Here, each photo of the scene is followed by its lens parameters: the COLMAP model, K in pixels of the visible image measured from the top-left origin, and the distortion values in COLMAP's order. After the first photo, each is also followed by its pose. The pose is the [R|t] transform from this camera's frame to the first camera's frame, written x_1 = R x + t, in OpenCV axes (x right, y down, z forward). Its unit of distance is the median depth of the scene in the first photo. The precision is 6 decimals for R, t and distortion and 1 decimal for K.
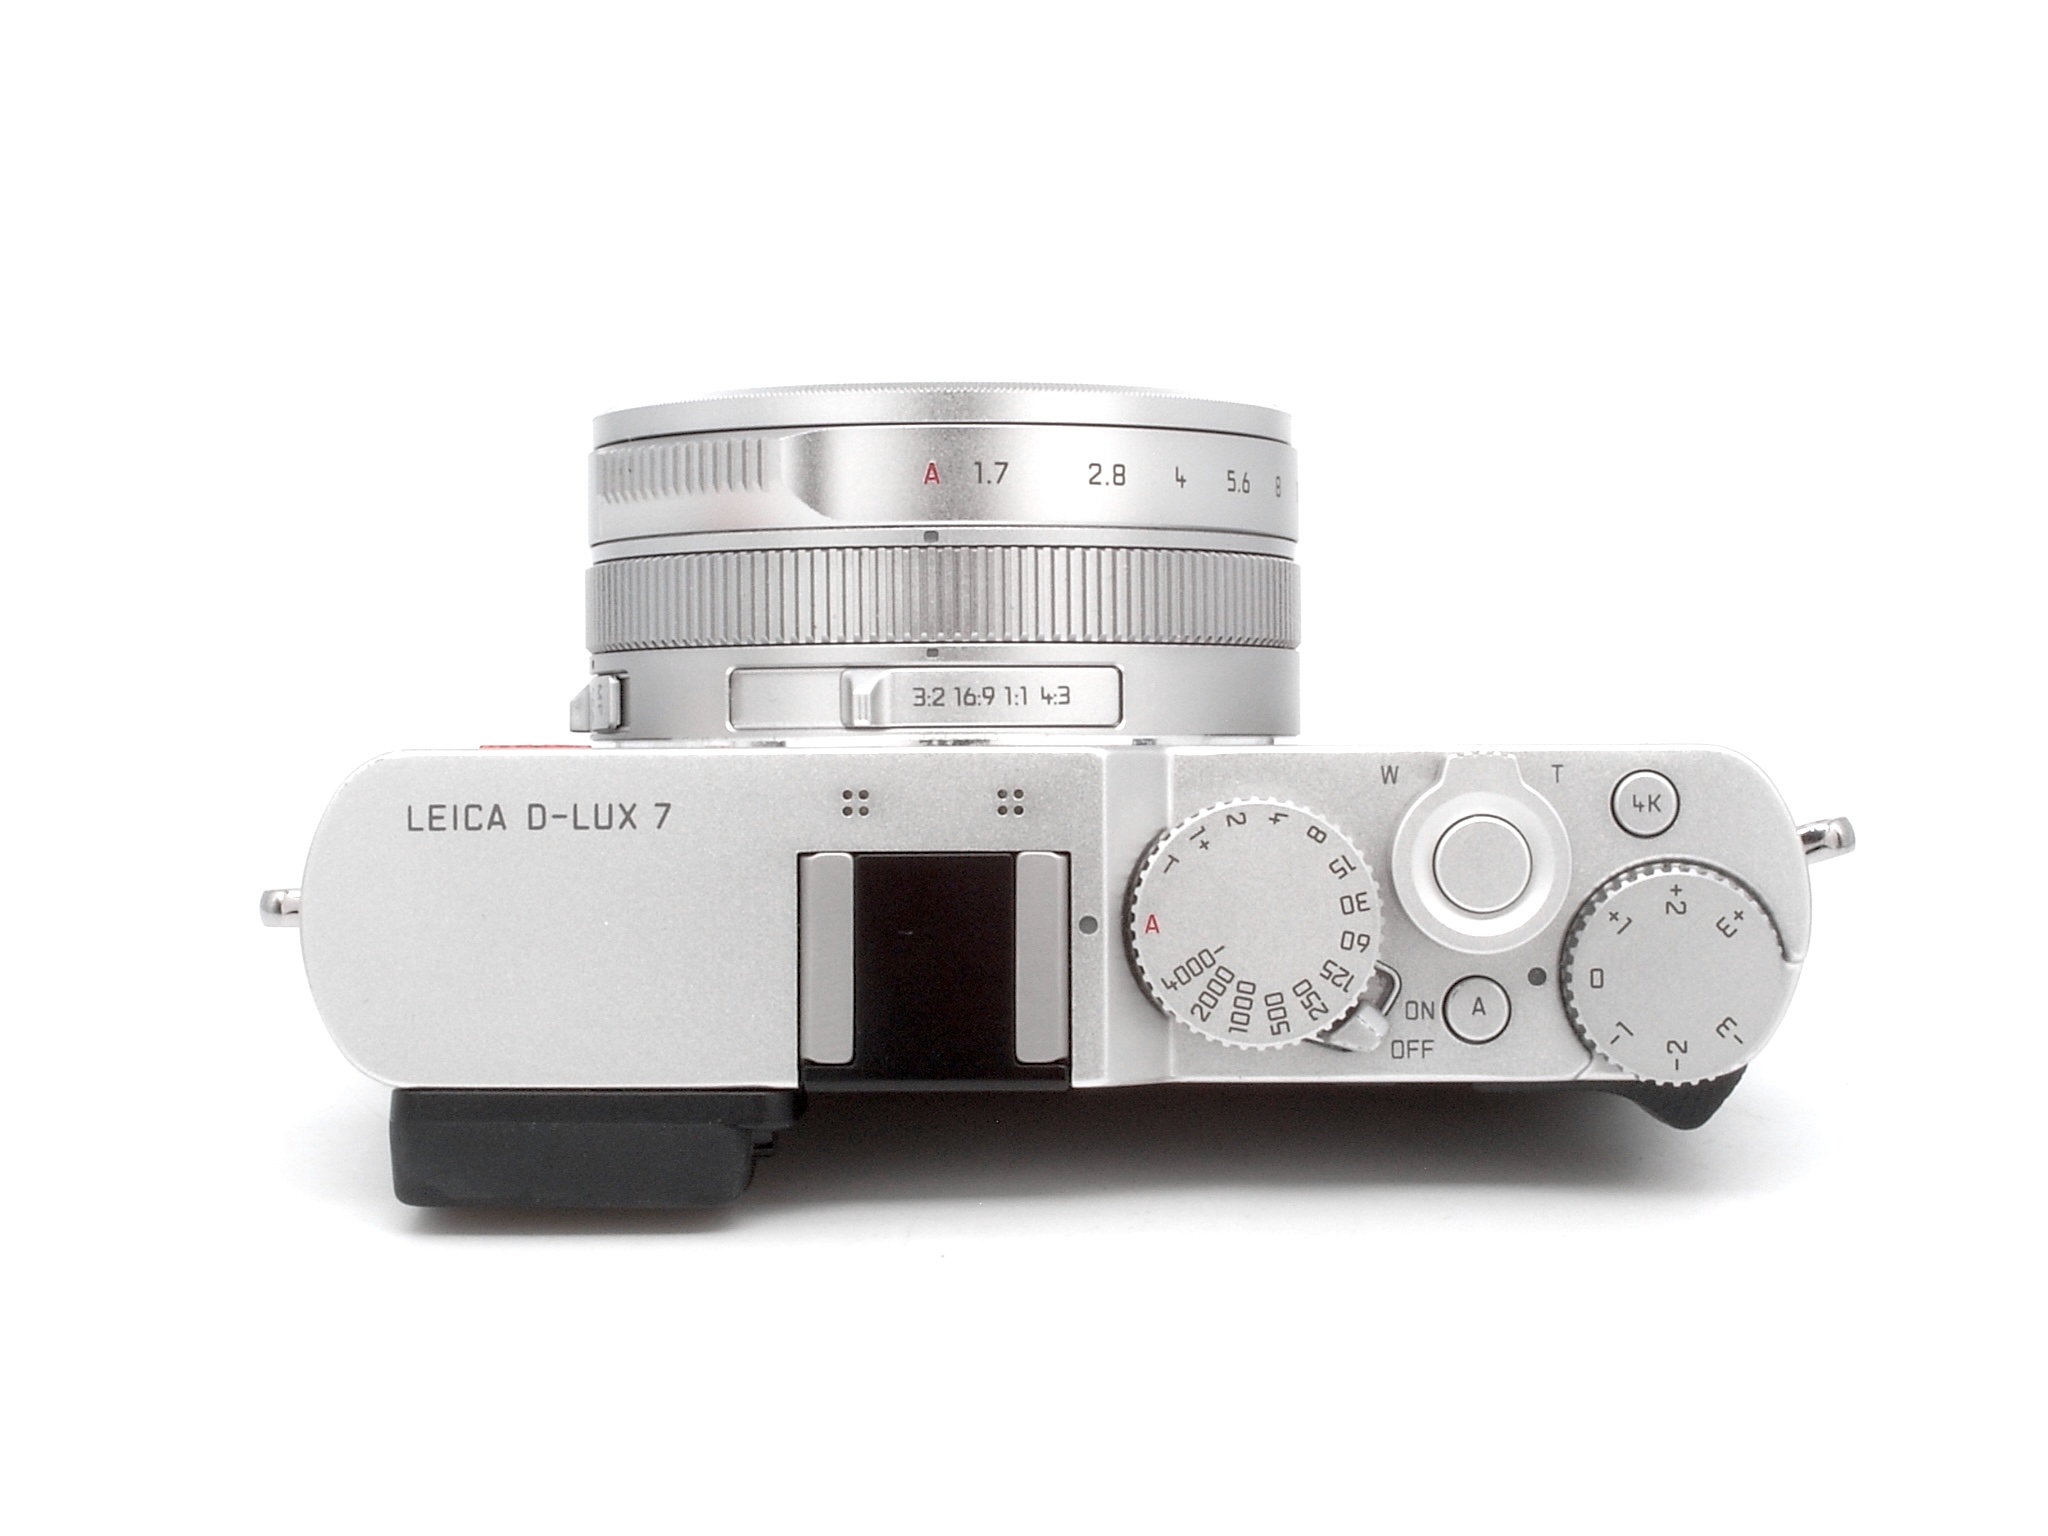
lens RADIAL K [[4359.5, 0, 1029.1], [0, 4359.5, 765.7], [0, 0, 1]] dist [0.015018, 0.000000]
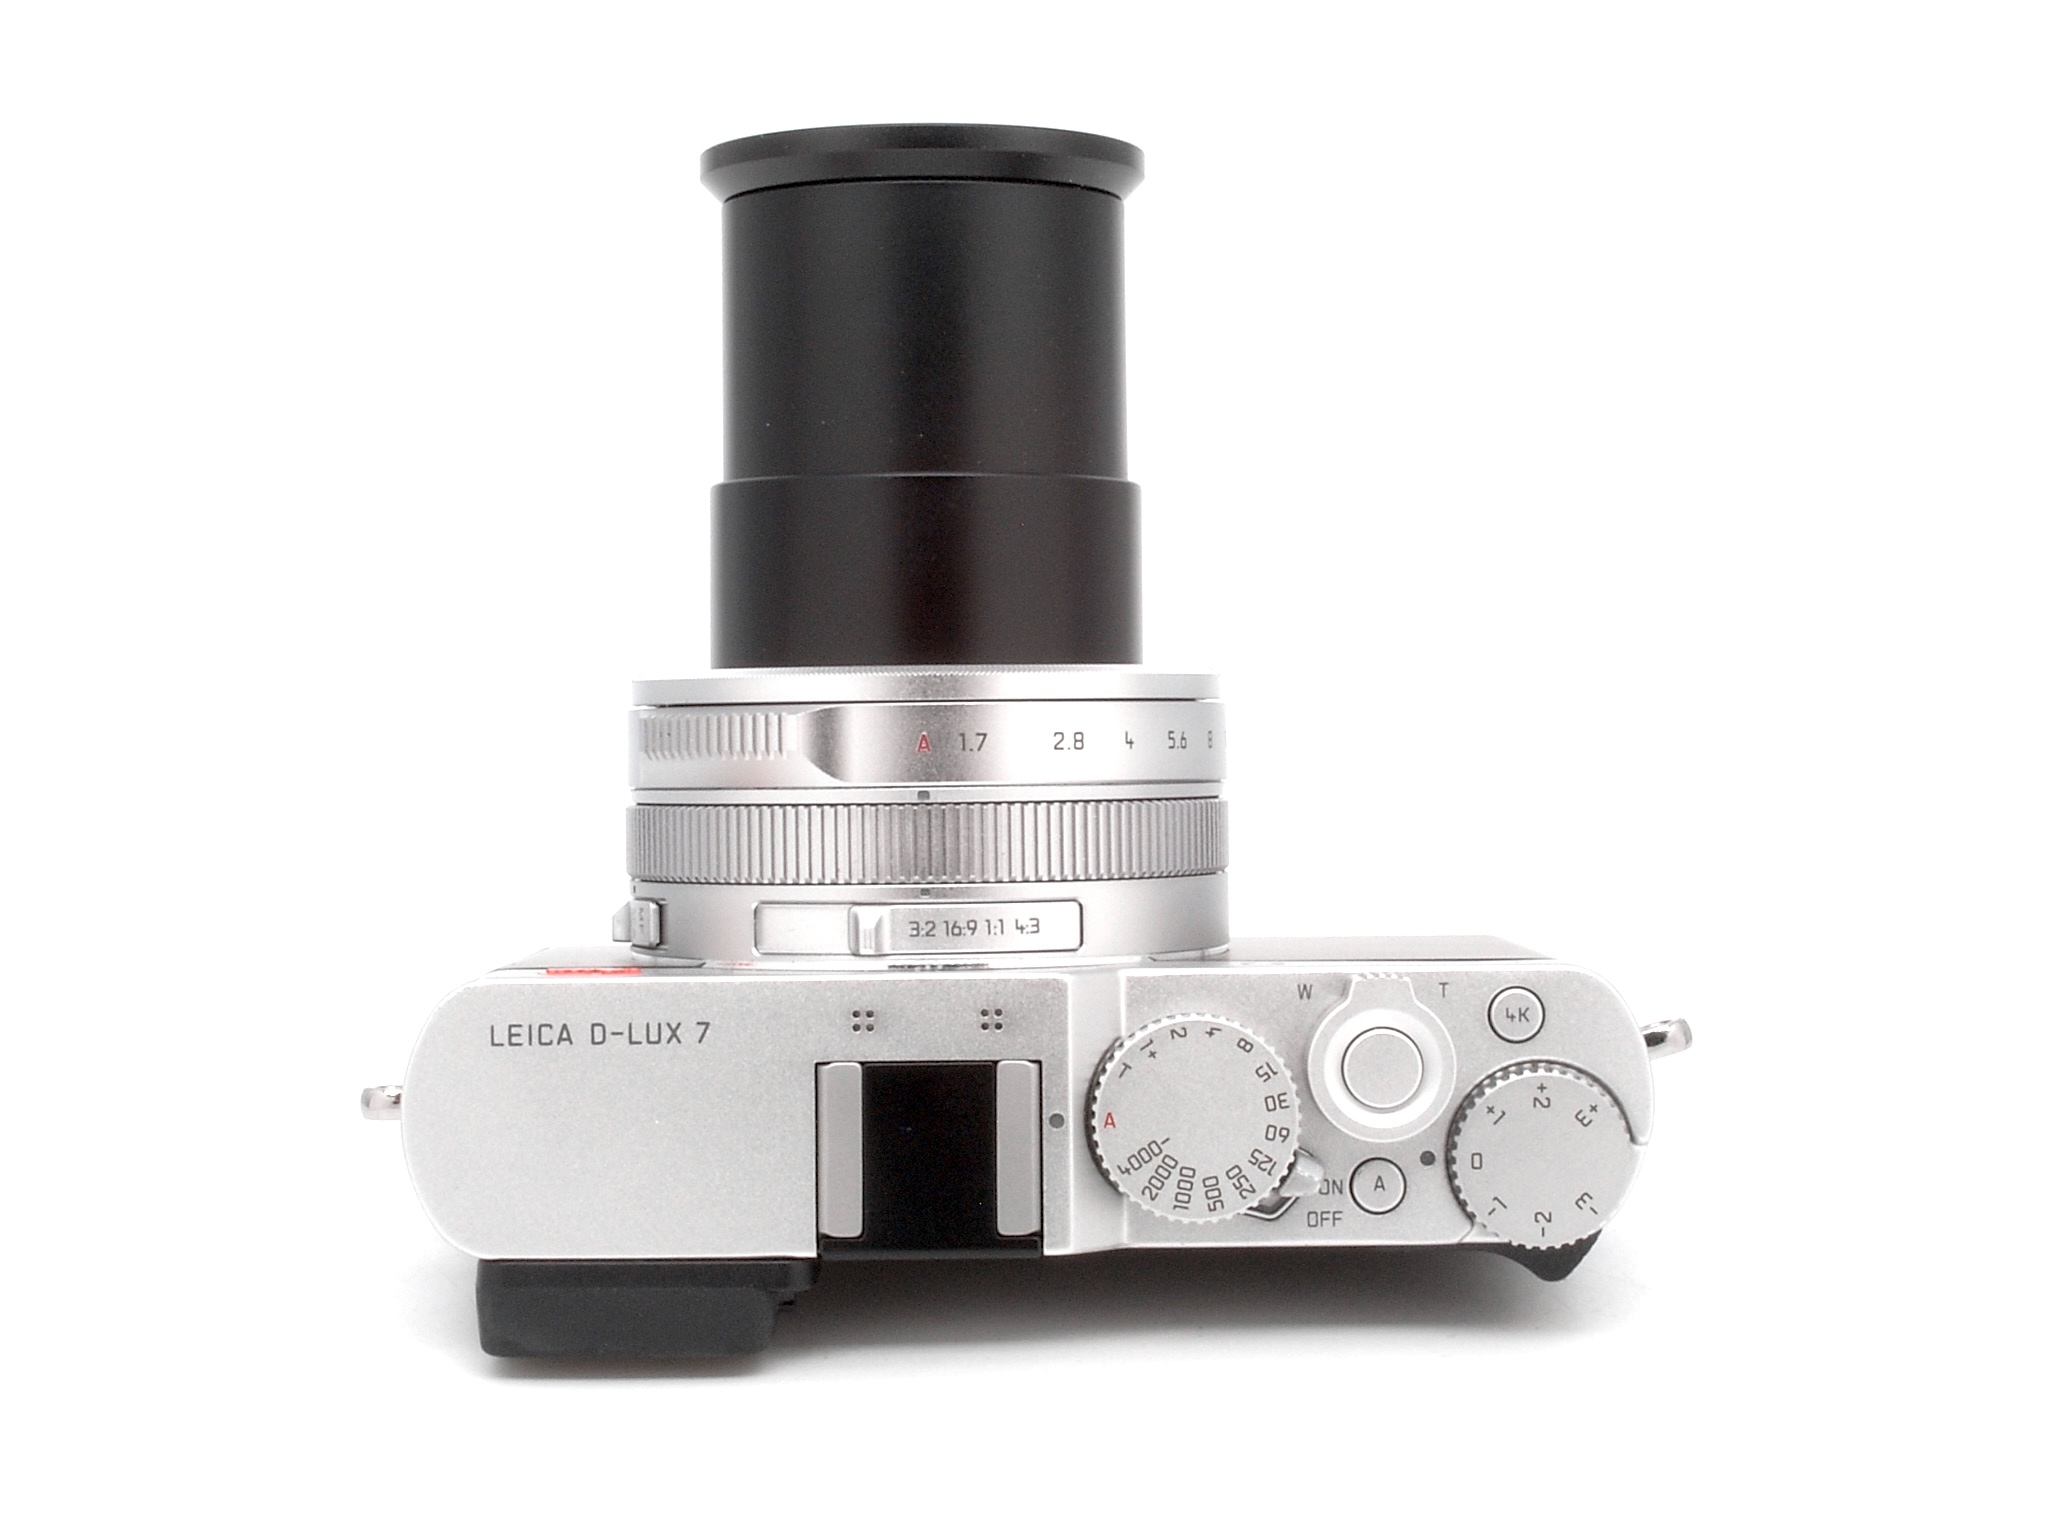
lens RADIAL K [[4359.5, 0, 1019.1], [0, 4359.5, 769.0], [0, 0, 1]] dist [0.015018, 0.000000]
pose [[0.999776, -0.004989, 0.020571, -0.020891], [0.004831, 0.999958, 0.007731, -0.069432], [-0.020608, -0.007630, 0.999759, -0.203744]]
